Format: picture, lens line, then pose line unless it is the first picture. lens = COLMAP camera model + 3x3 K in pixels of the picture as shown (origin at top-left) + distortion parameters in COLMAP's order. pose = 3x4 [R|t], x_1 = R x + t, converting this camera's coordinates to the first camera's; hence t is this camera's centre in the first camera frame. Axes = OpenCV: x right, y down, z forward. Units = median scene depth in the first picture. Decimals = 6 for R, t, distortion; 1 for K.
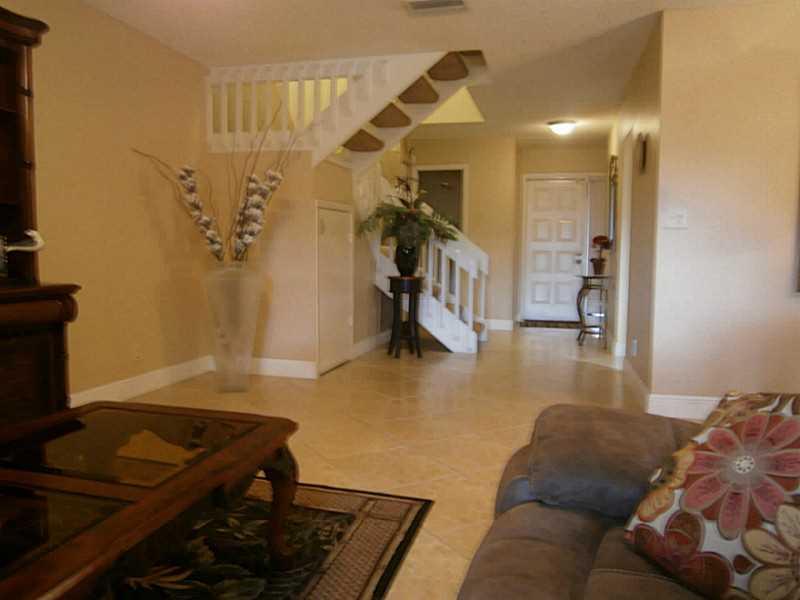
lens RADIAL K [[616.6, 0, 397.5], [0, 616.6, 298.7], [0, 0, 1]] dist [-0.054516, 0.027014]
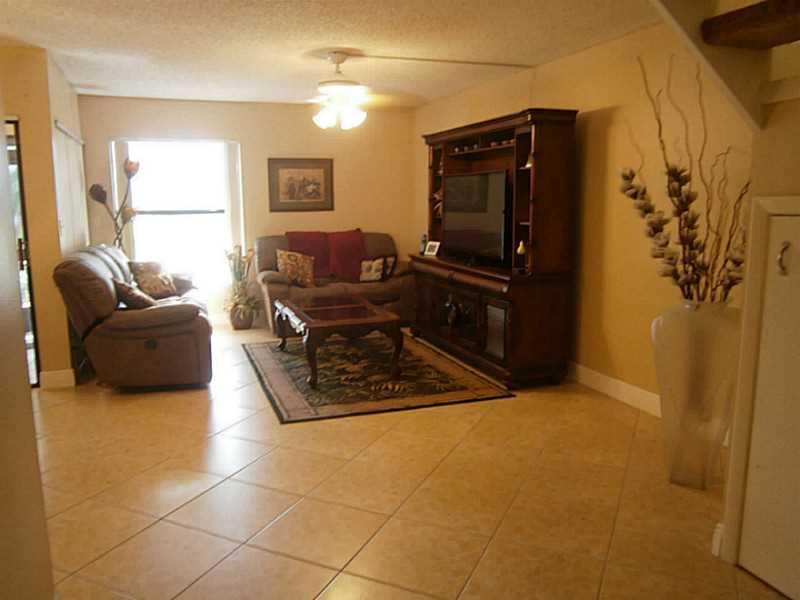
lens RADIAL K [[616.6, 0, 396.0], [0, 616.6, 296.6], [0, 0, 1]] dist [-0.054516, 0.027014]
pose [[-0.816393, 0.073536, -0.572796, 0.782733], [-0.059573, 0.975844, 0.210188, -0.369441], [0.574416, 0.205719, -0.792292, 2.666833]]
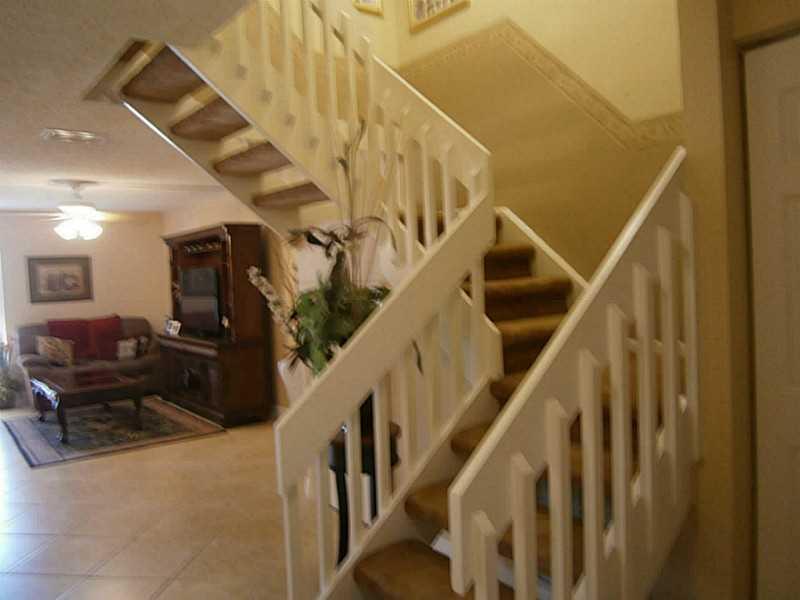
lens RADIAL K [[616.6, 0, 403.3], [0, 616.6, 308.4], [0, 0, 1]] dist [-0.054516, 0.027014]
pose [[-0.592148, 0.046306, -0.804497, 1.029881], [-0.042125, 0.995204, 0.088289, -0.468738], [0.804727, 0.086169, -0.587358, 3.540283]]
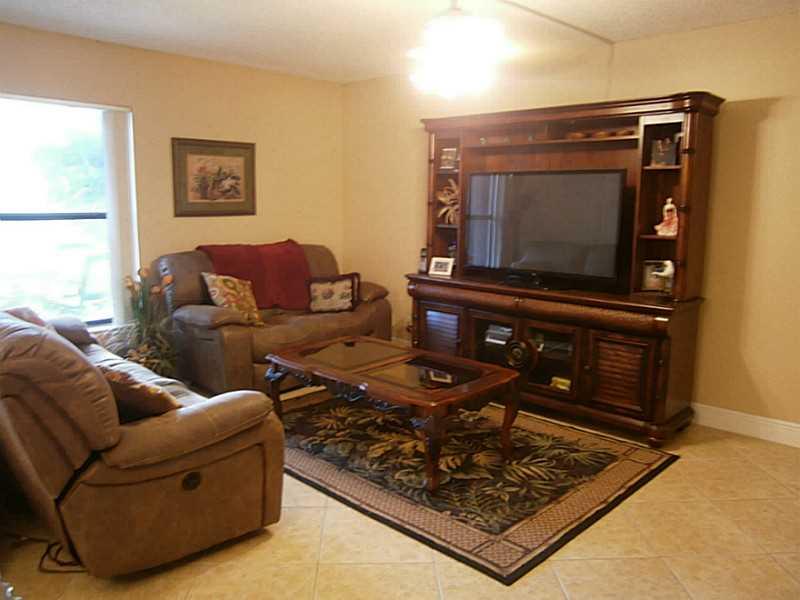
lens RADIAL K [[616.6, 0, 396.8], [0, 616.6, 295.9], [0, 0, 1]] dist [-0.054516, 0.027014]
pose [[-0.470180, 0.108895, -0.875827, 1.004662], [-0.094675, 0.980410, 0.172723, -0.261988], [0.877478, 0.164130, -0.450659, 1.364649]]
